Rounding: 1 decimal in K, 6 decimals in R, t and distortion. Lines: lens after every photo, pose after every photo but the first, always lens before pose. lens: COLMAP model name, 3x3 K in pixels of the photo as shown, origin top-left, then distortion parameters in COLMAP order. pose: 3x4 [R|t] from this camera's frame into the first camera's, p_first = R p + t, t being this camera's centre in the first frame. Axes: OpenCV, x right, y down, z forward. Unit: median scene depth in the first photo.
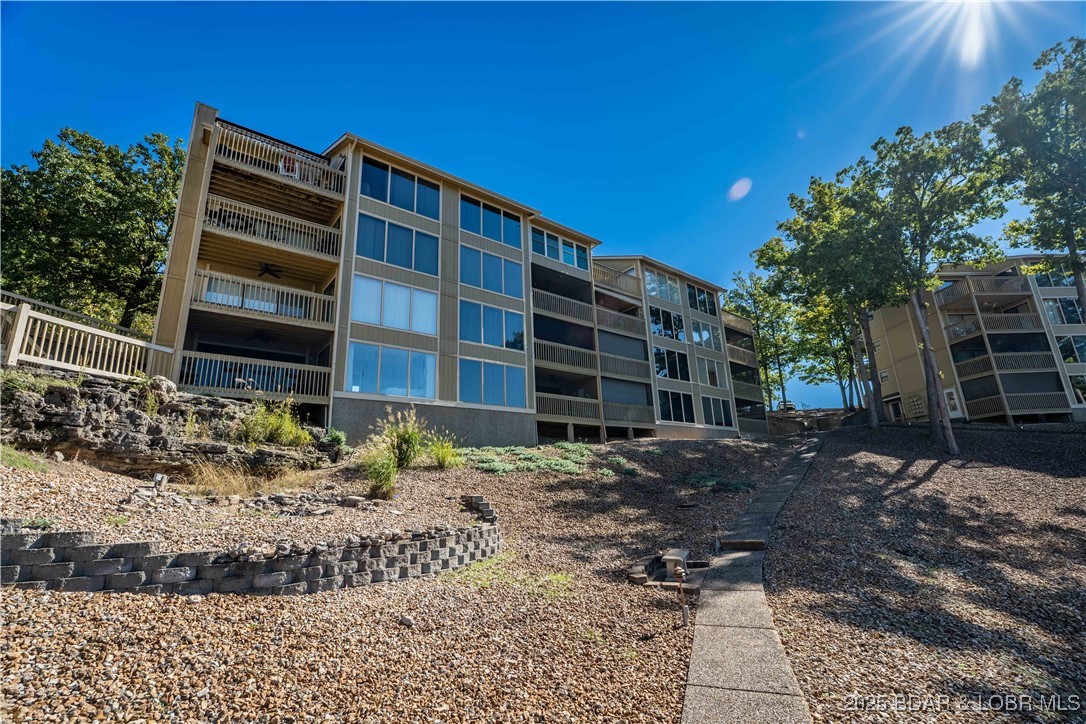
lens RADIAL K [[479.8, 0, 541.9], [0, 479.8, 362.7], [0, 0, 1]] dist [-0.009040, 0.002182]
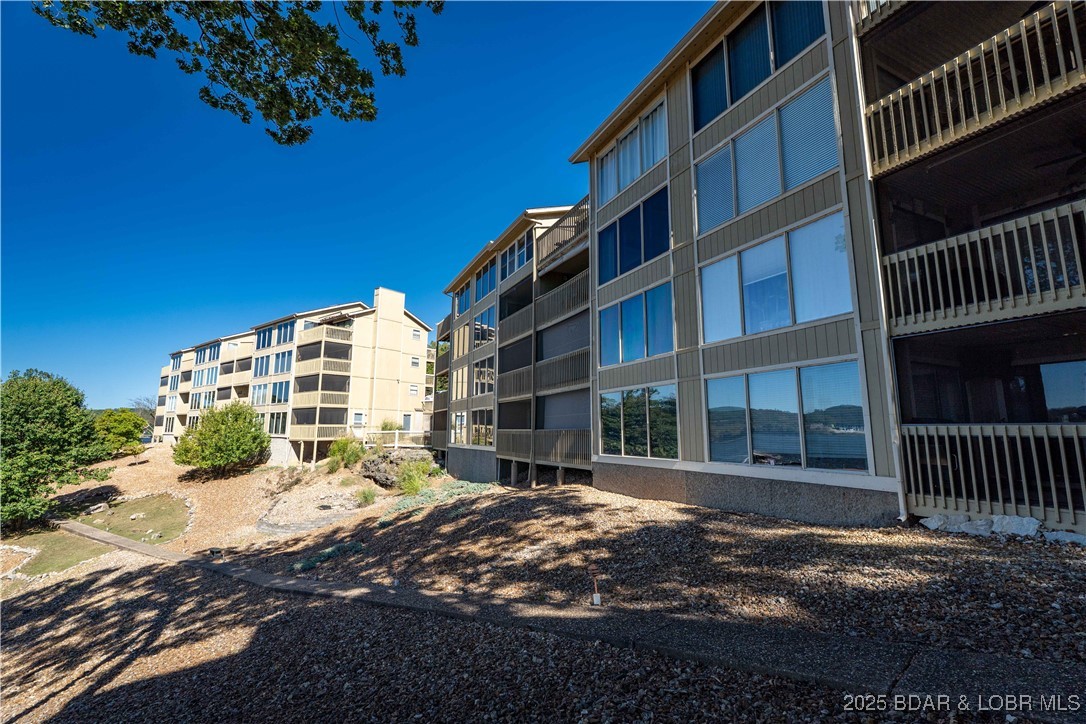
lens RADIAL K [[479.8, 0, 541.3], [0, 479.8, 362.1], [0, 0, 1]] dist [-0.009040, 0.002182]
pose [[-0.227838, -0.105572, -0.967959, 0.832409], [0.253623, 0.953355, -0.163677, 0.098674], [0.940088, -0.282789, -0.190435, 1.126426]]
